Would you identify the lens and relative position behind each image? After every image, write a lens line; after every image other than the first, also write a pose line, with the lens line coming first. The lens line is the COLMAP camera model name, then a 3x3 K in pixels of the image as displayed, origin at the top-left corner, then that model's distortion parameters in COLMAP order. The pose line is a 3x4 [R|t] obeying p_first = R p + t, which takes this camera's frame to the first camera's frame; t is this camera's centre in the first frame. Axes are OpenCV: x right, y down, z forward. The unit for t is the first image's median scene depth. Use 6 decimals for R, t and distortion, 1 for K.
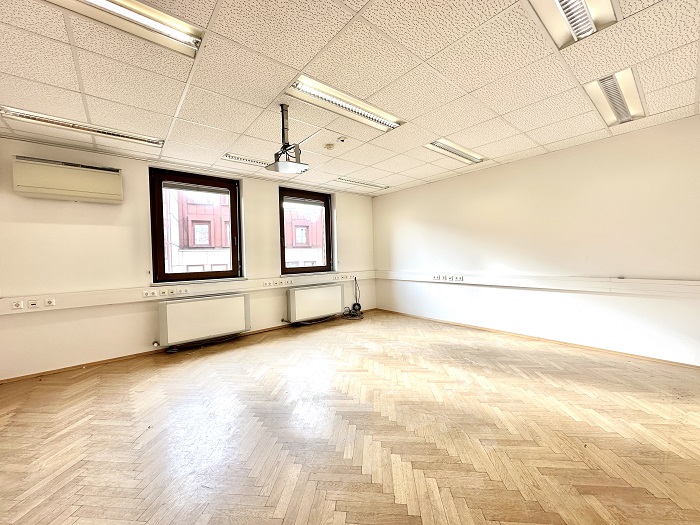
lens RADIAL K [[279.5, 0, 350.5], [0, 279.5, 263.3], [0, 0, 1]] dist [0.001185, -0.000014]
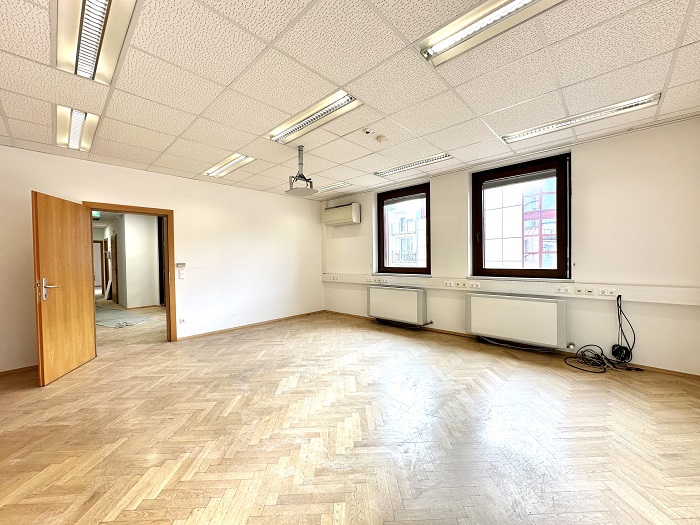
lens RADIAL K [[279.5, 0, 345.5], [0, 279.5, 260.4], [0, 0, 1]] dist [0.001185, -0.000014]
pose [[0.119871, 0.027558, -0.992407, 0.484368], [-0.014886, 0.999552, 0.025959, -0.020631], [0.992678, 0.011661, 0.120227, 0.445750]]
